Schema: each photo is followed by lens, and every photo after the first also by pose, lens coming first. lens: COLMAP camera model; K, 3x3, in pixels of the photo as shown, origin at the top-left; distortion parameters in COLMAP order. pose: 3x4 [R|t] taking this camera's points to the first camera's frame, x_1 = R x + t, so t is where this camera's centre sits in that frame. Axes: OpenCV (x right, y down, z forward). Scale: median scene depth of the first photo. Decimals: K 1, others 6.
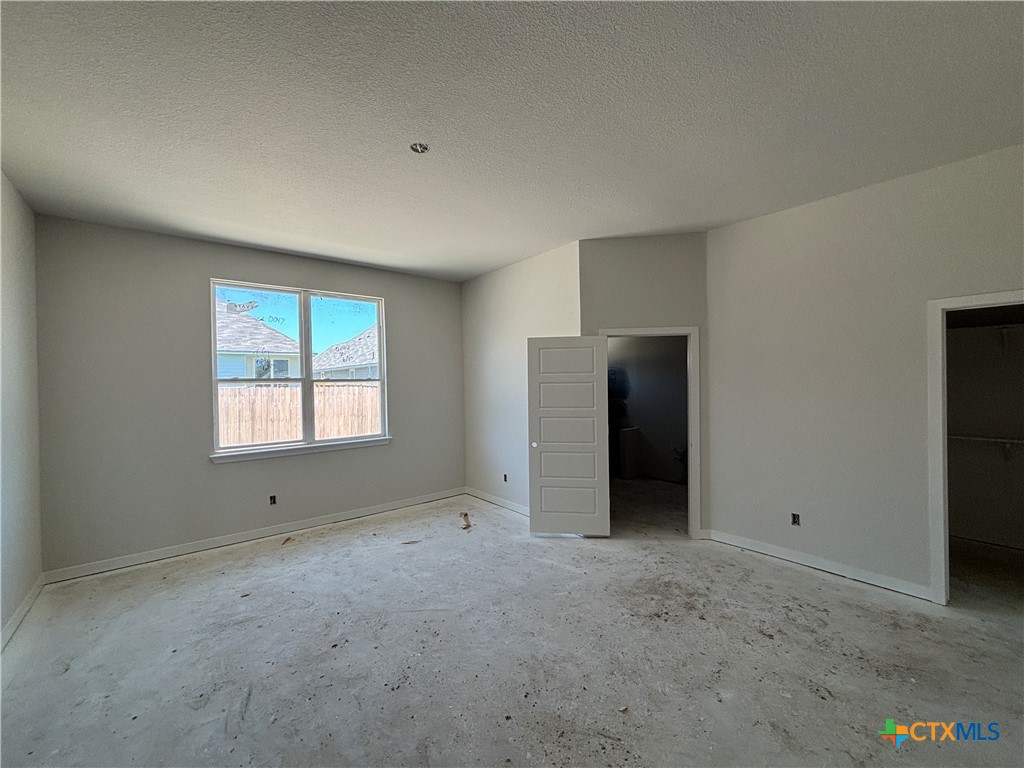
lens RADIAL K [[415.9, 0, 509.9], [0, 415.9, 382.6], [0, 0, 1]] dist [0.002982, 0.000051]
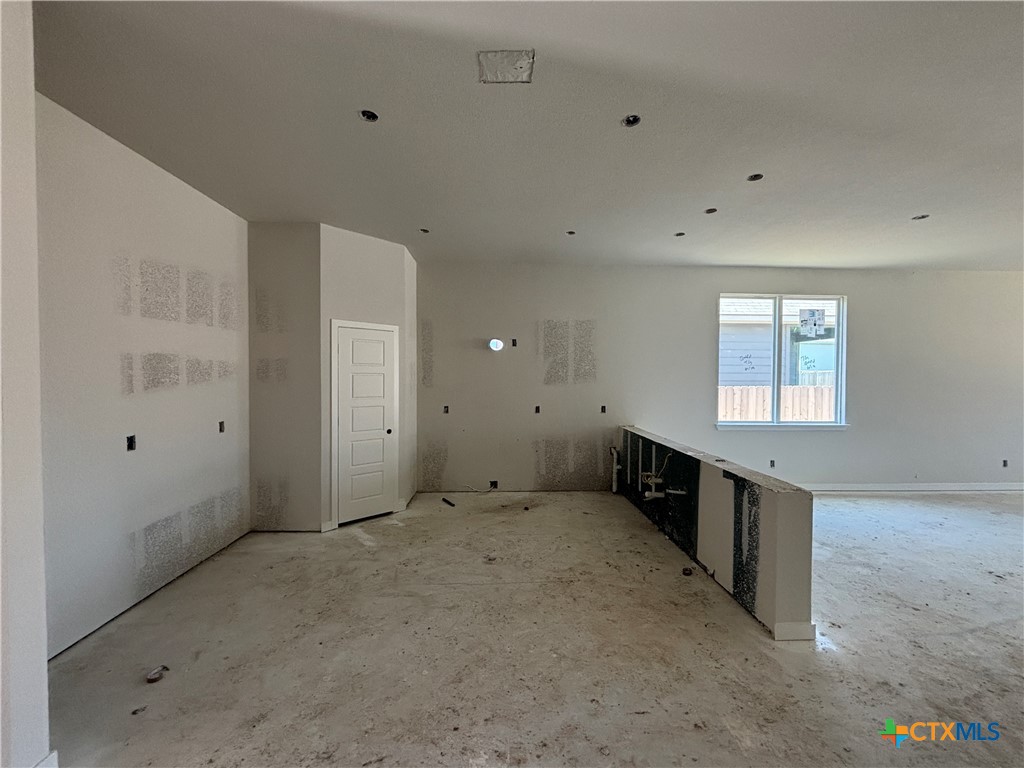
lens RADIAL K [[415.9, 0, 509.9], [0, 415.9, 382.6], [0, 0, 1]] dist [0.002982, 0.000051]
pose [[0.802679, 0.030555, -0.595629, -0.393997], [-0.015240, 0.999411, 0.030732, 0.002717], [0.596217, -0.015591, 0.802672, -0.448103]]
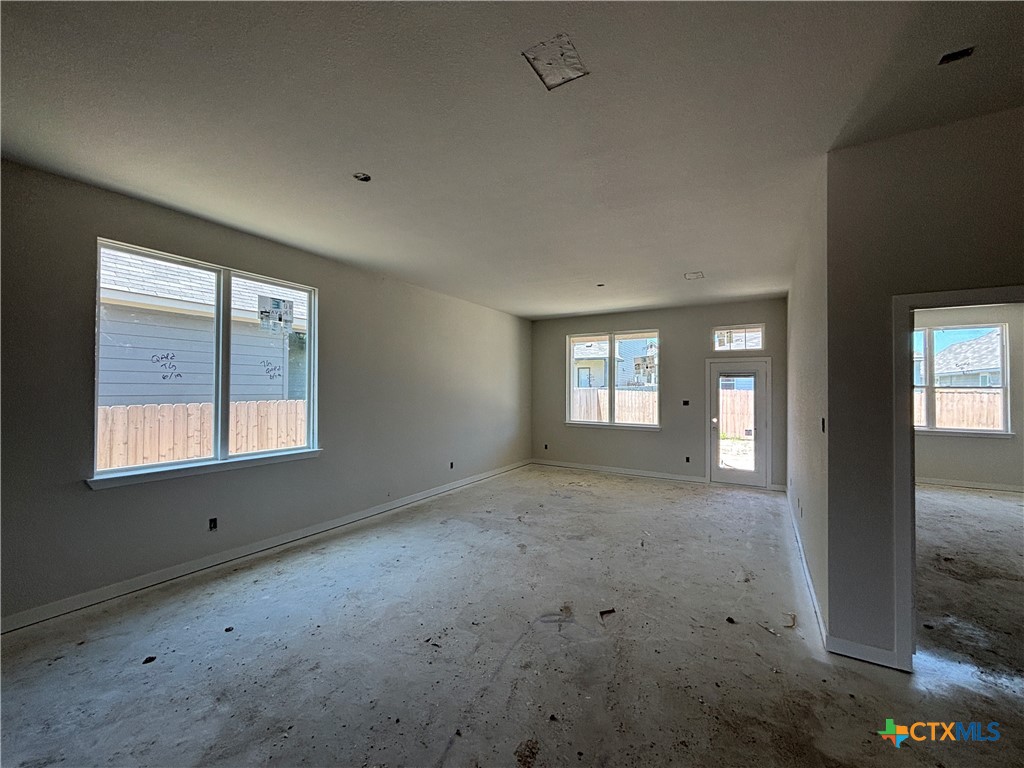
lens RADIAL K [[415.9, 0, 509.9], [0, 415.9, 382.6], [0, 0, 1]] dist [0.002982, 0.000051]
pose [[0.938604, 0.021806, 0.344307, -0.244477], [-0.016590, 0.999699, -0.018088, 0.002713], [-0.344598, 0.011265, 0.938683, 0.053531]]
